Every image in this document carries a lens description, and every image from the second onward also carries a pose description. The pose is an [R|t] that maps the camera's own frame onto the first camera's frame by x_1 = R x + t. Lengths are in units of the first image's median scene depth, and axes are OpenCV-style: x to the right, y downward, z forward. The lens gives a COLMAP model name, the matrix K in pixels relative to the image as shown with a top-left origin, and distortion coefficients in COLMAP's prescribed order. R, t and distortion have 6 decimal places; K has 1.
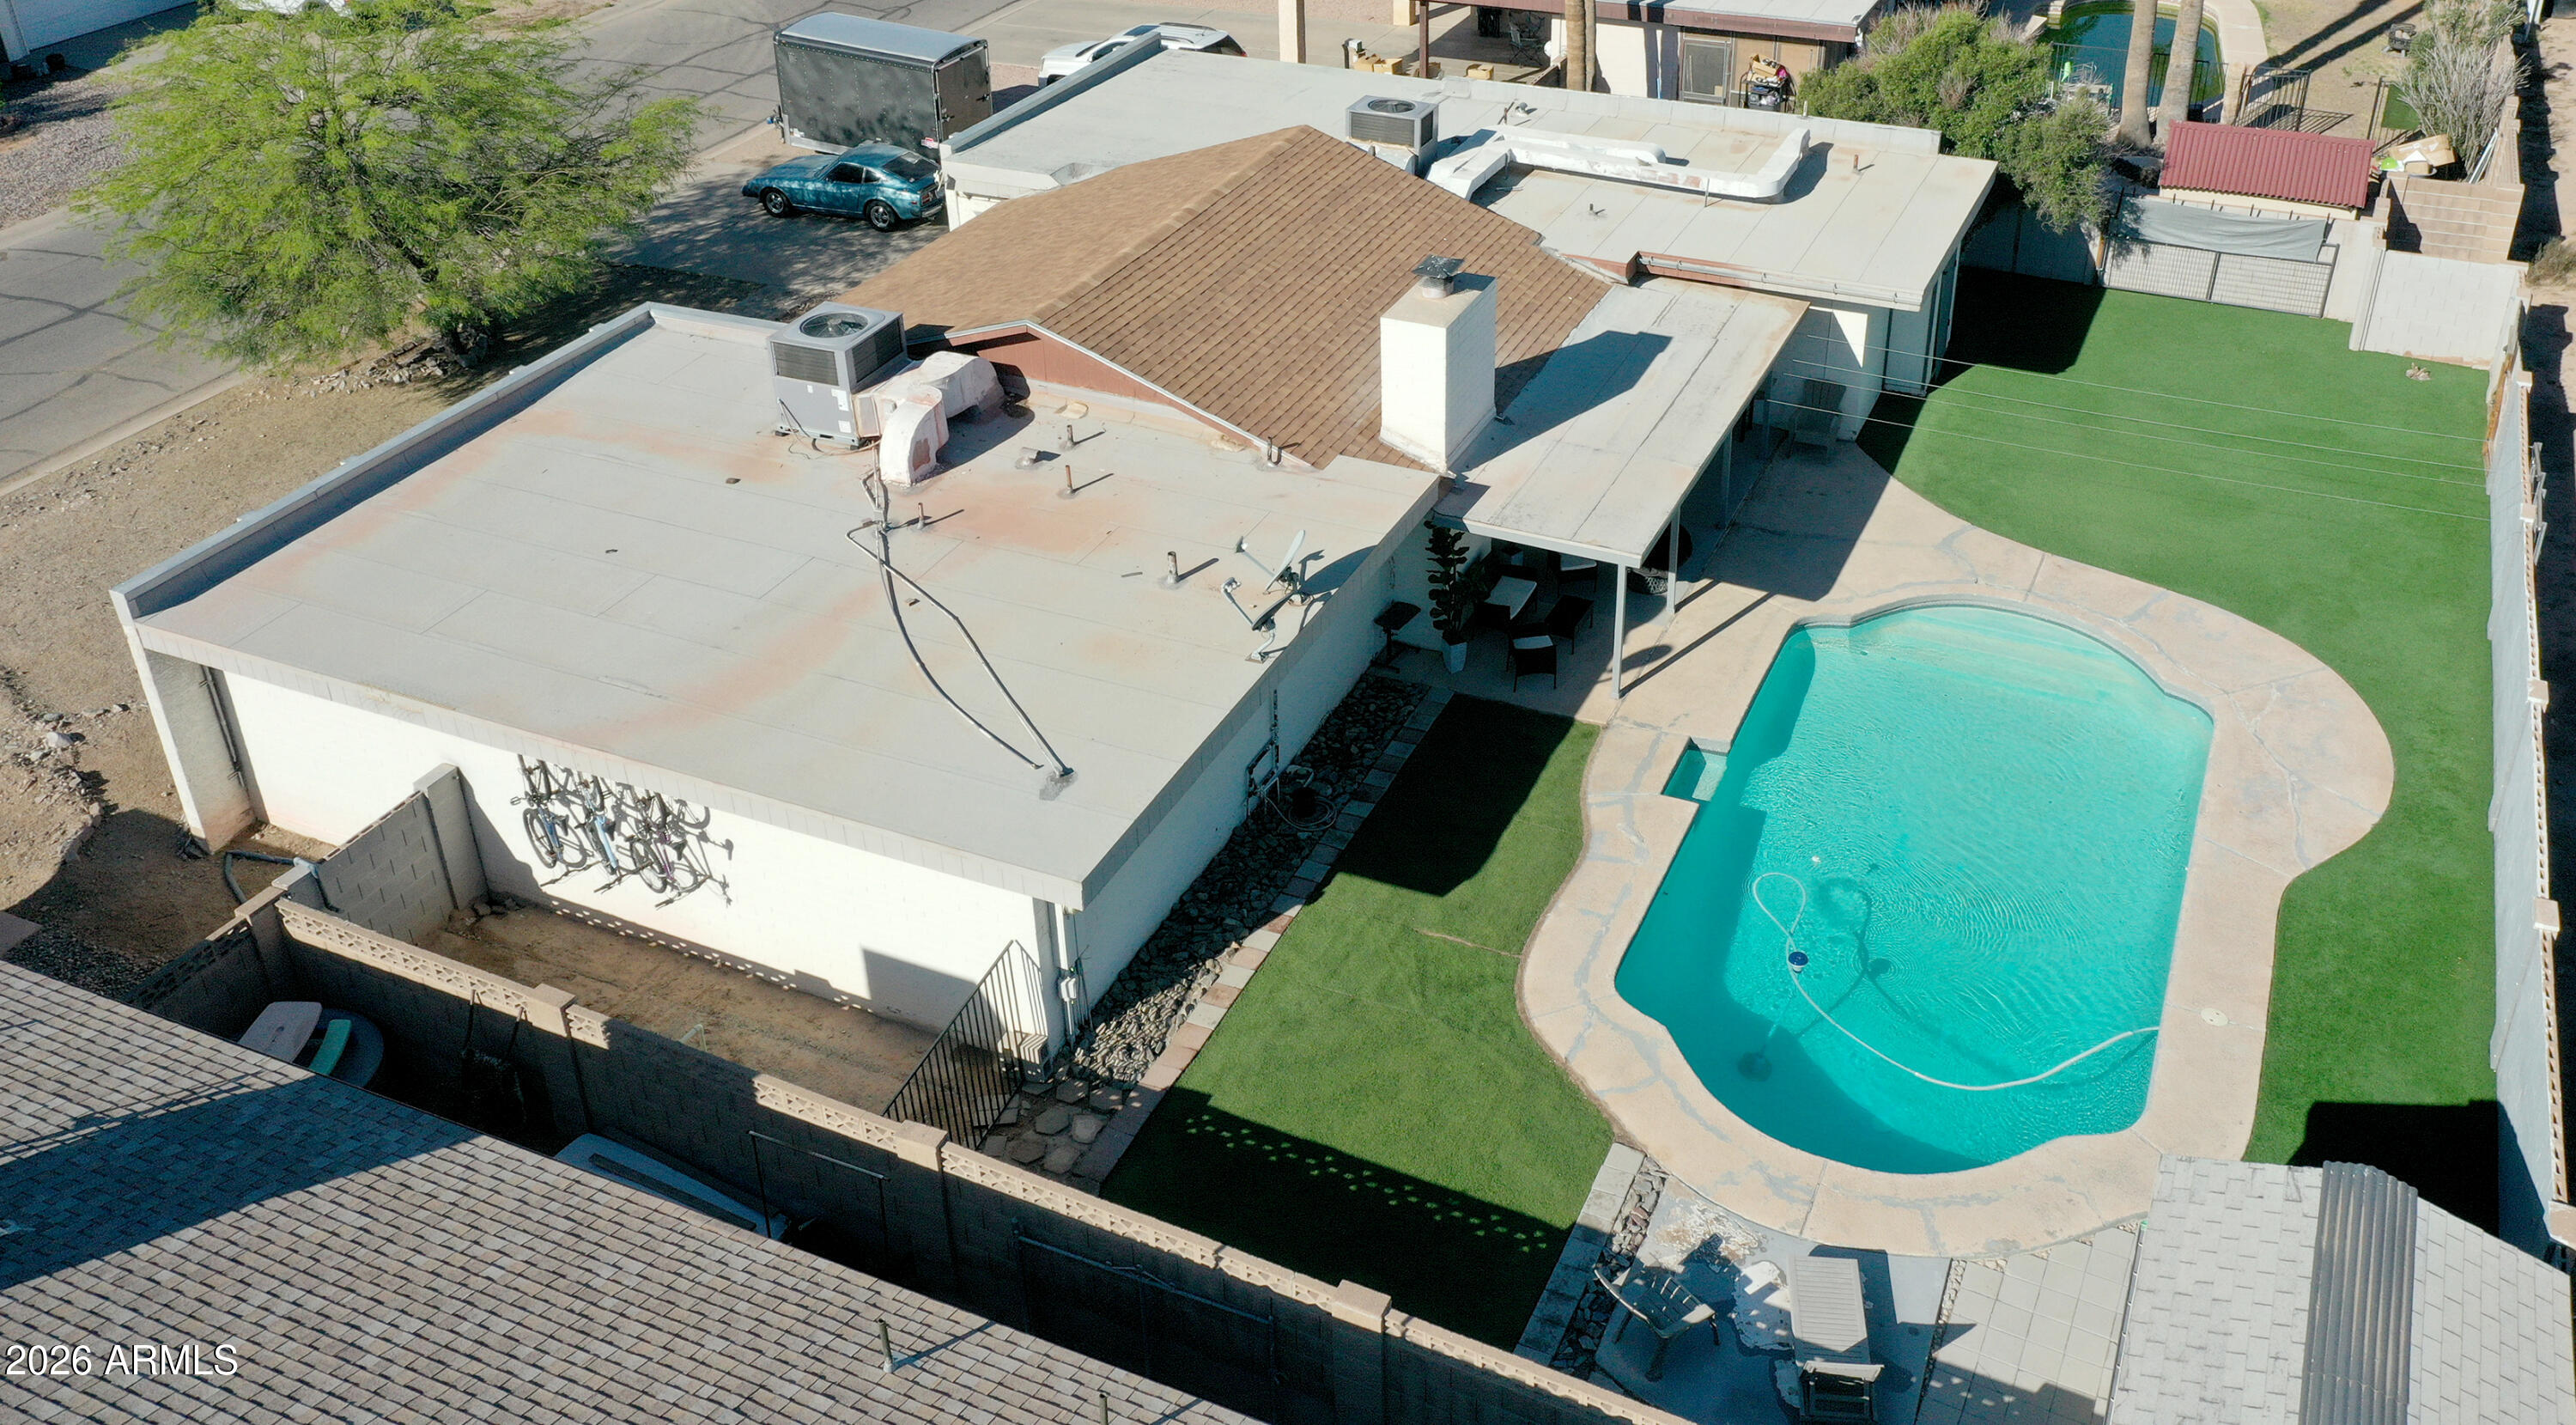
lens RADIAL K [[2167.8, 0, 1372.9], [0, 2167.8, 528.2], [0, 0, 1]] dist [0.015918, -0.006398]
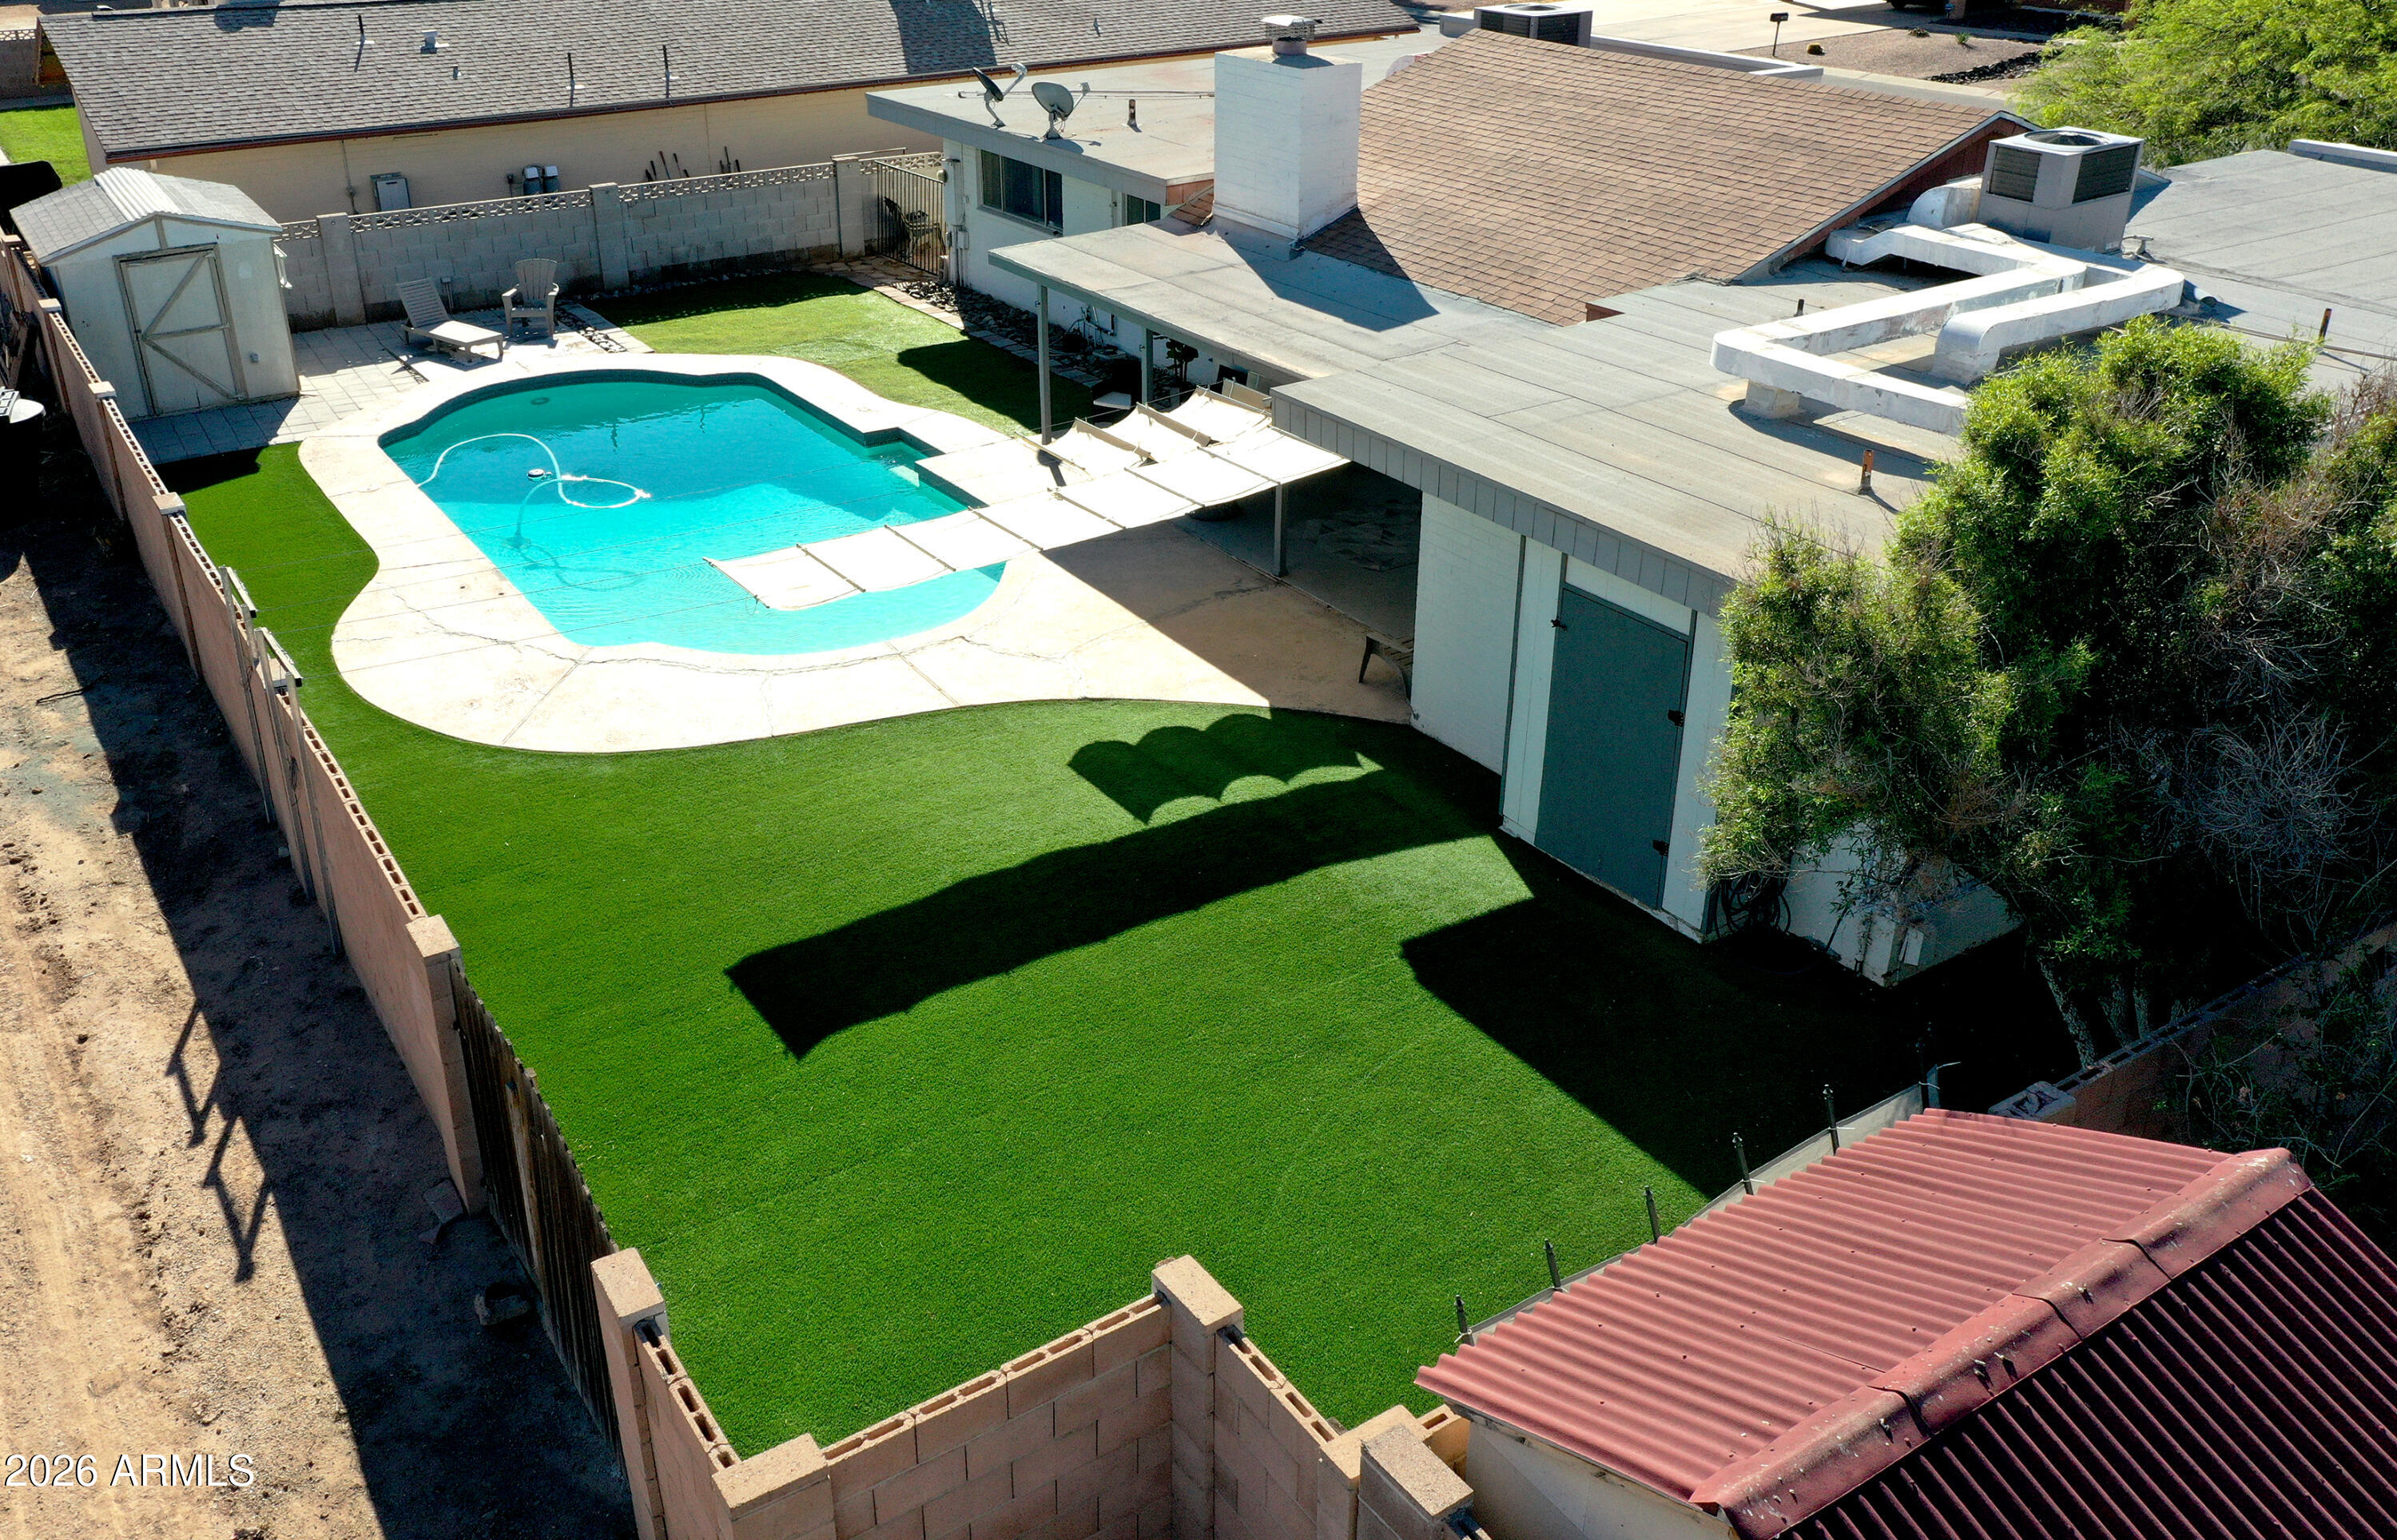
lens RADIAL K [[2031.4, 0, 1116.6], [0, 2031.4, 688.0], [0, 0, 1]] dist [0.018061, -0.013064]
pose [[-0.560101, 0.365596, -0.743389, 0.783617], [-0.383739, 0.680777, 0.623929, -0.418312], [0.734188, 0.634730, -0.241010, 1.253543]]
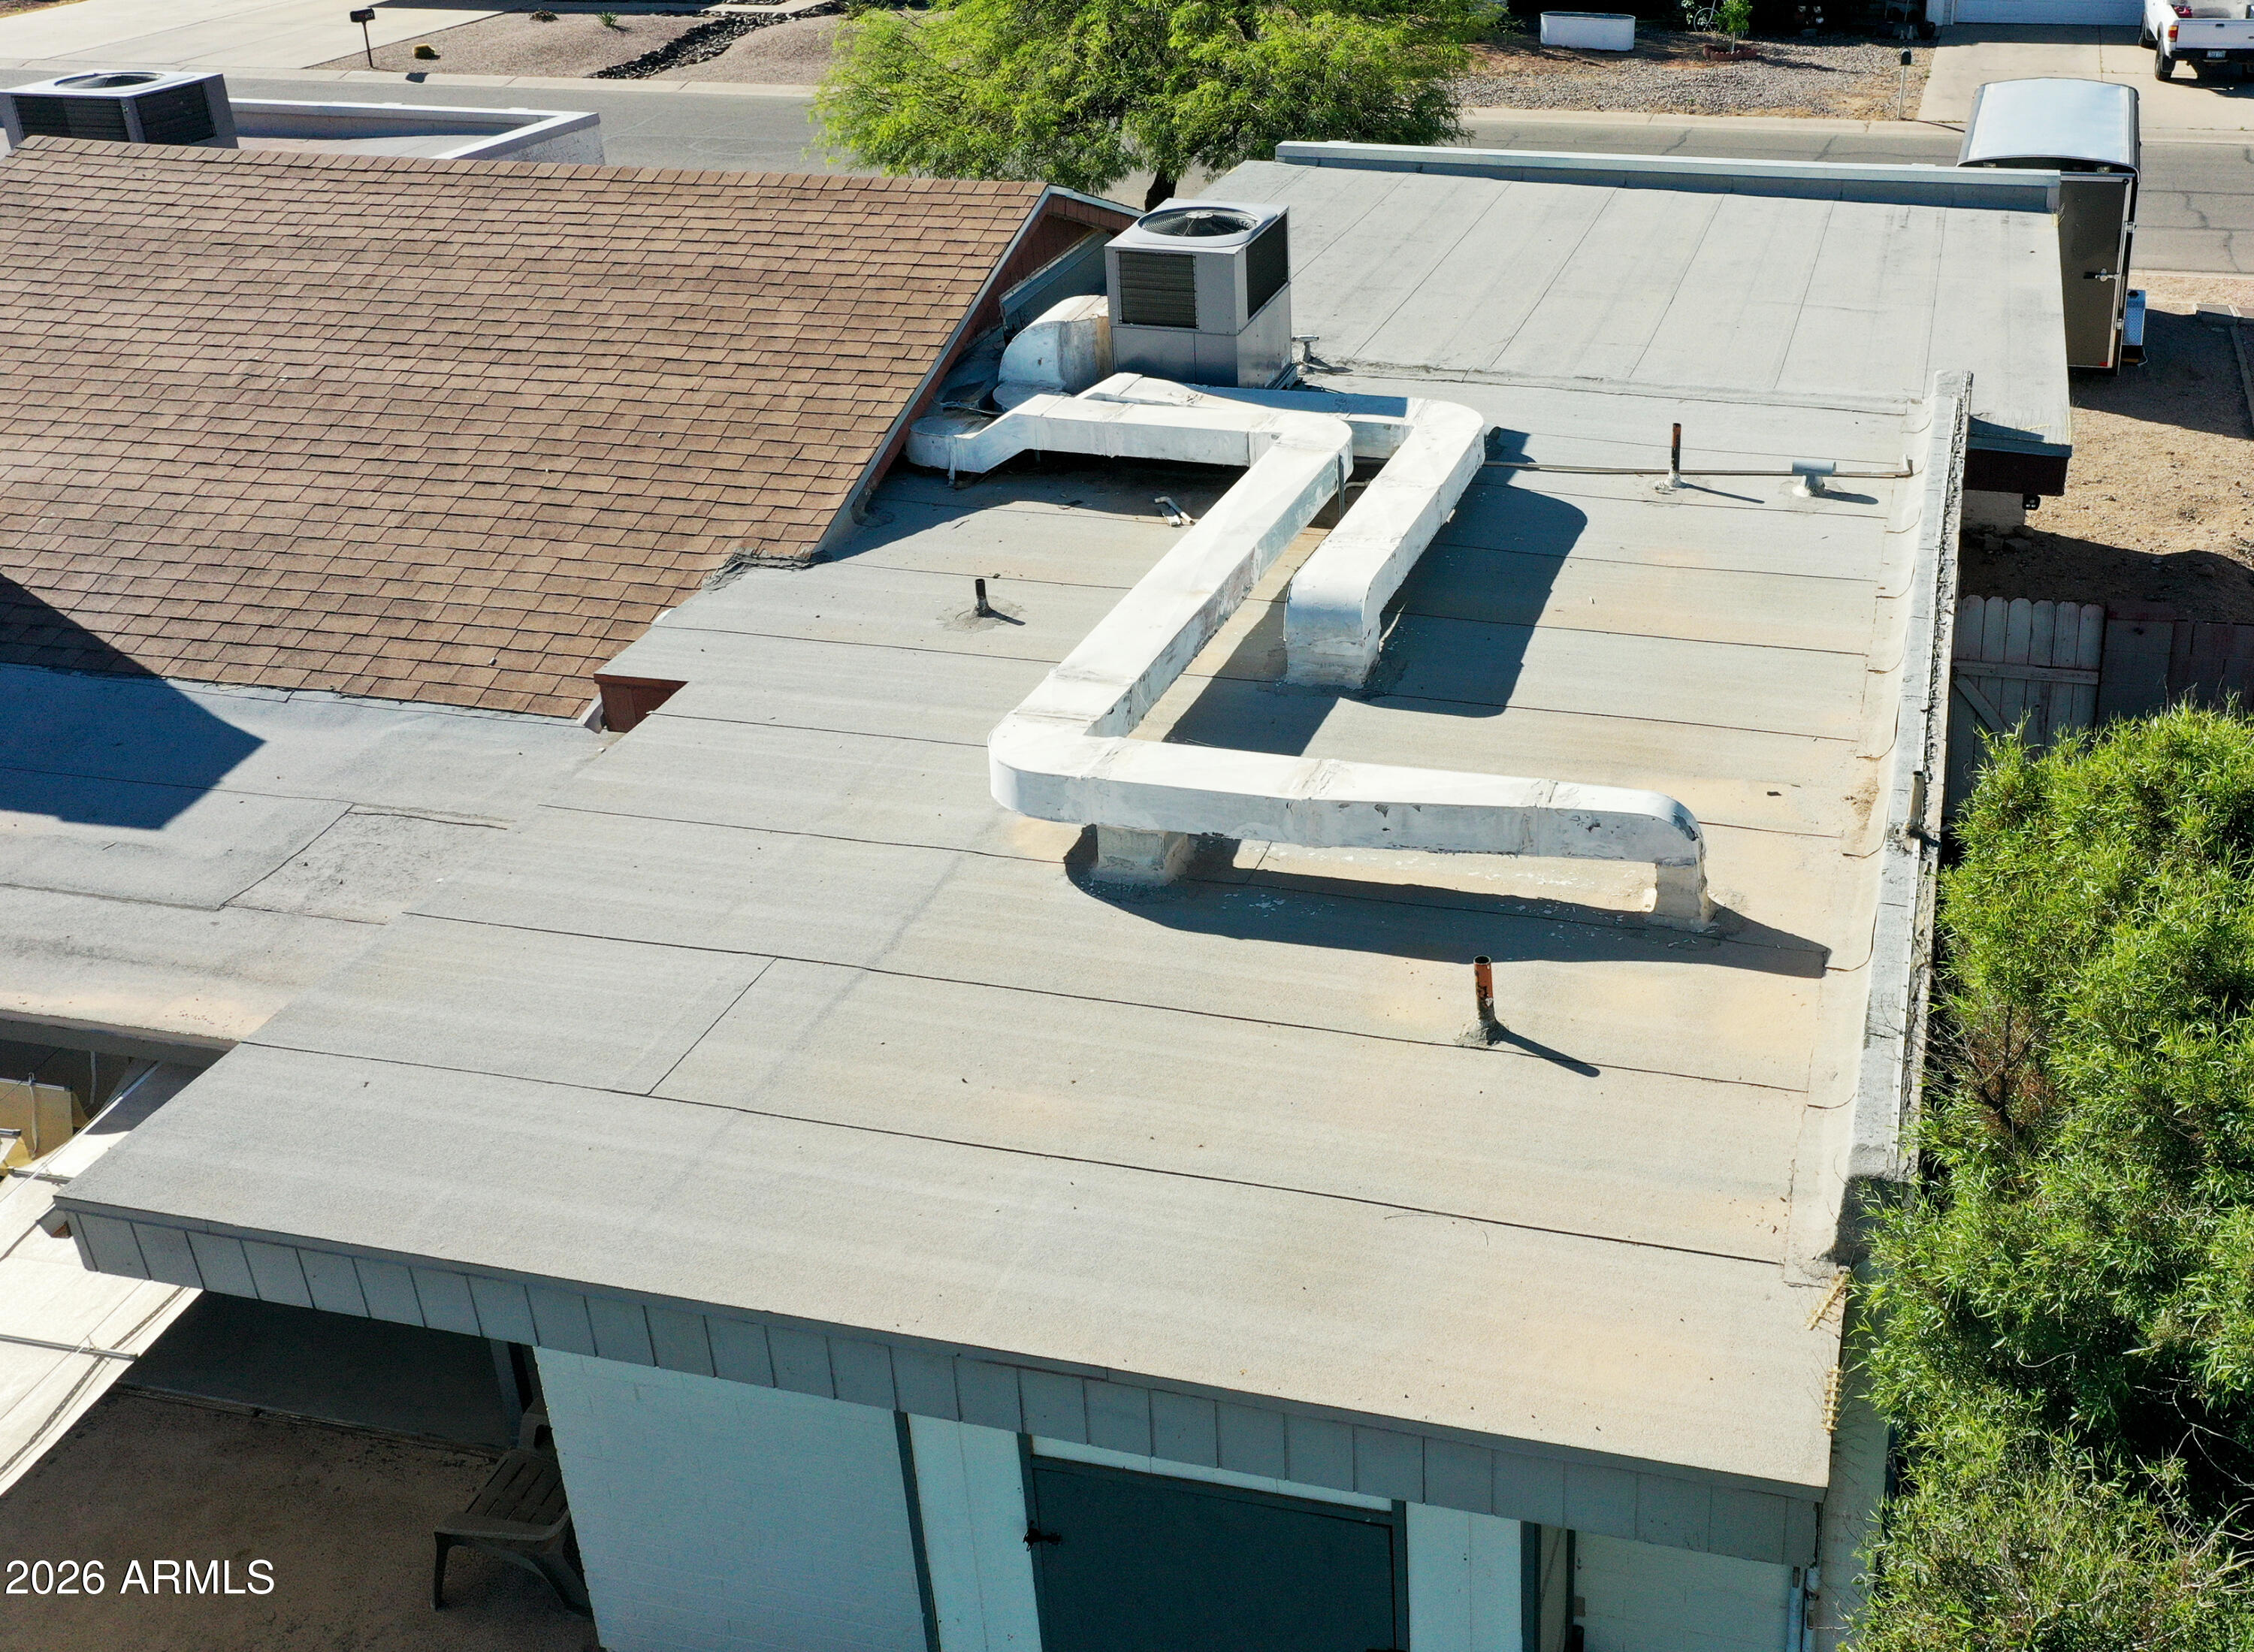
lens RADIAL K [[2278.5, 0, 1438.8], [0, 2278.5, 701.8], [0, 0, 1]] dist [0.012791, 0.000000]
pose [[0.178564, 0.426700, -0.886590, 0.520496], [-0.464608, 0.830855, 0.306301, -0.327042], [0.867326, 0.357222, 0.346608, 1.112031]]
